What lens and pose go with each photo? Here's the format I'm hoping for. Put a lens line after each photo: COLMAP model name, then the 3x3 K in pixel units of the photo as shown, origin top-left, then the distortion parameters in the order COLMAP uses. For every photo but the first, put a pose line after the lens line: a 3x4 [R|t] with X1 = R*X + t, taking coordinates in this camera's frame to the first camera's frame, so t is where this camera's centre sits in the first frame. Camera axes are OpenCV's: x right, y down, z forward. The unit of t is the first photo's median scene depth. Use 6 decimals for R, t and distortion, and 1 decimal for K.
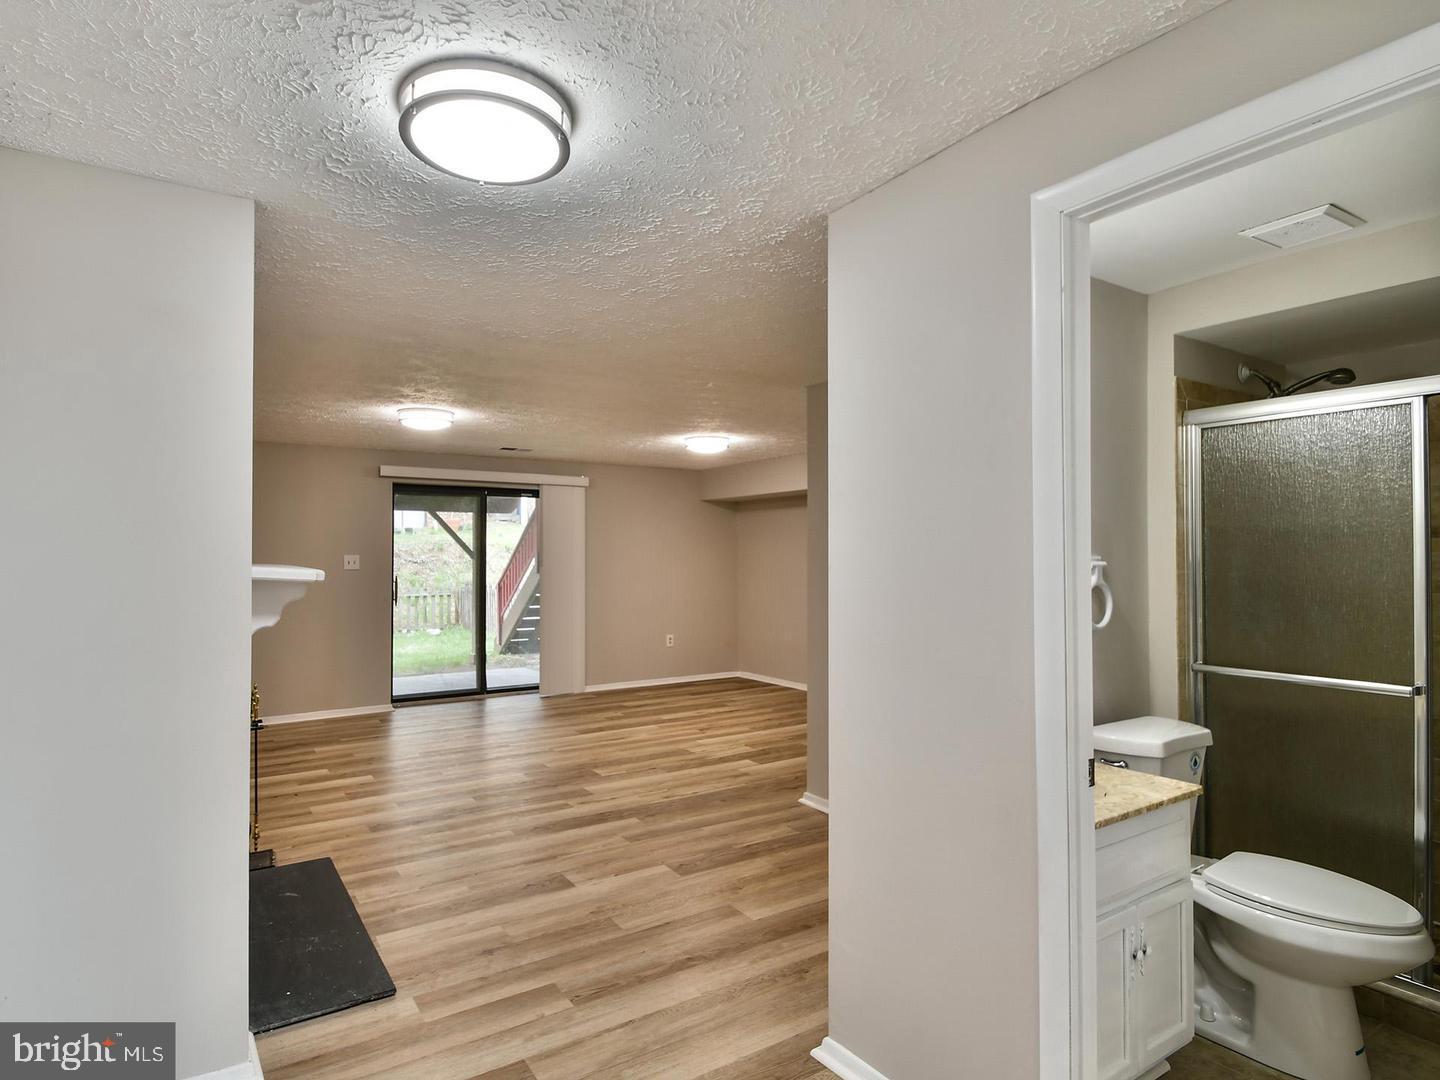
lens RADIAL K [[733.0, 0, 722.3], [0, 733.0, 531.8], [0, 0, 1]] dist [0.000650, 0.000022]
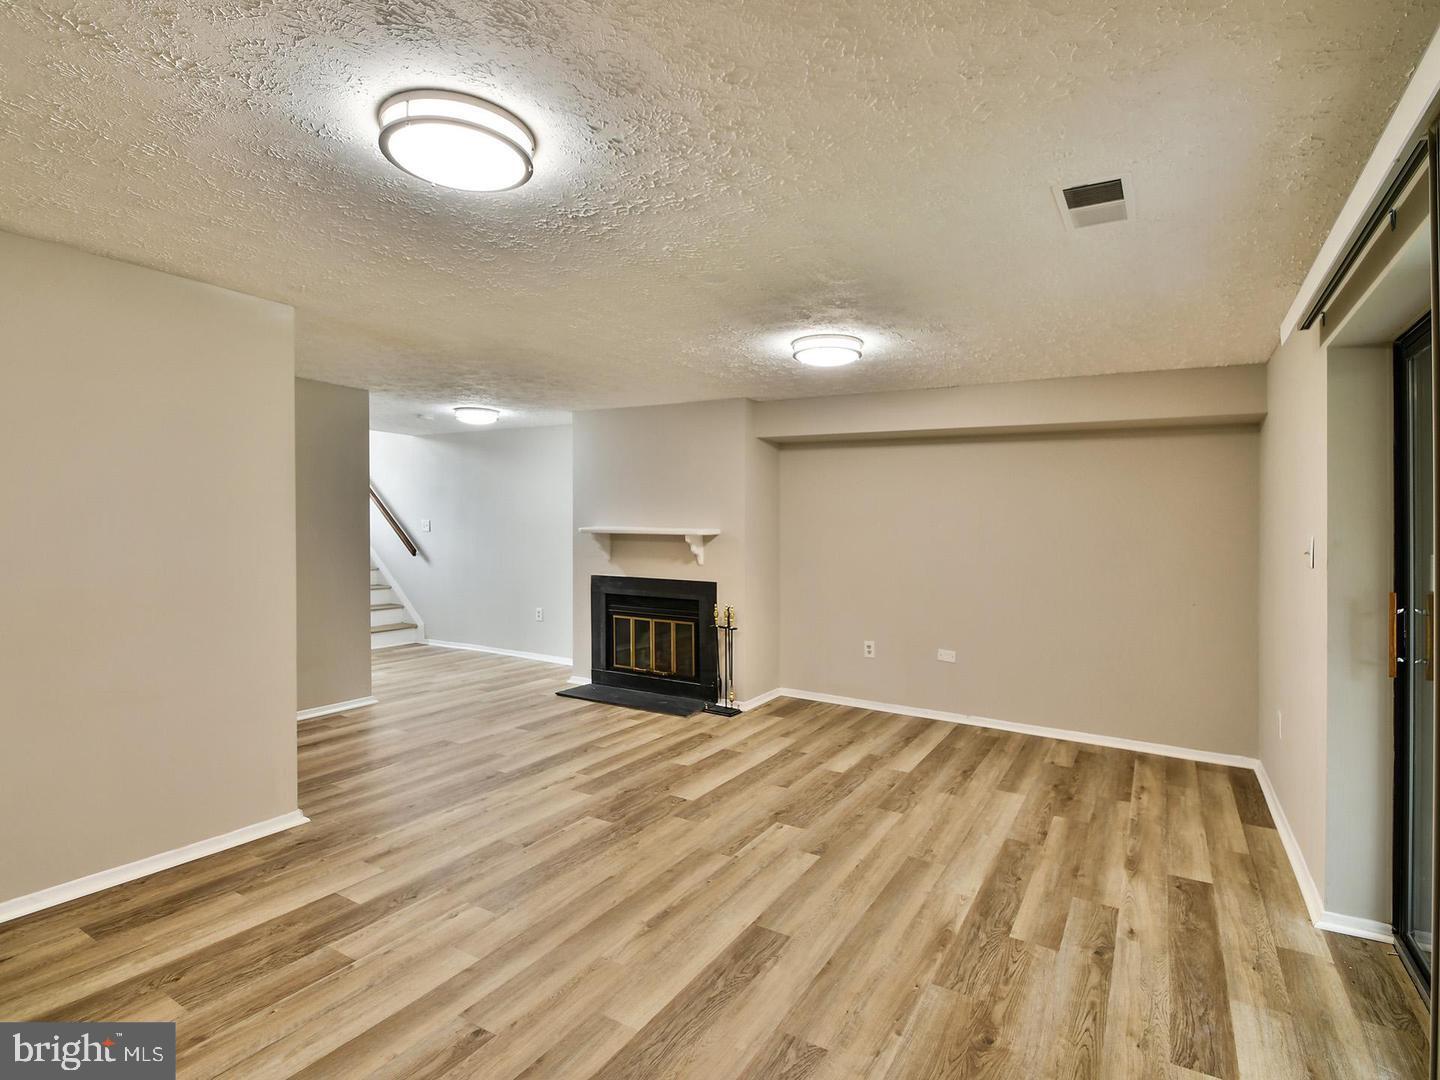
lens RADIAL K [[733.0, 0, 722.3], [0, 733.0, 531.8], [0, 0, 1]] dist [0.000650, 0.000022]
pose [[-0.923561, -0.016890, -0.383078, -0.000506], [-0.007844, 0.999653, -0.025163, 0.069373], [0.383370, -0.020235, -0.923373, 1.904359]]
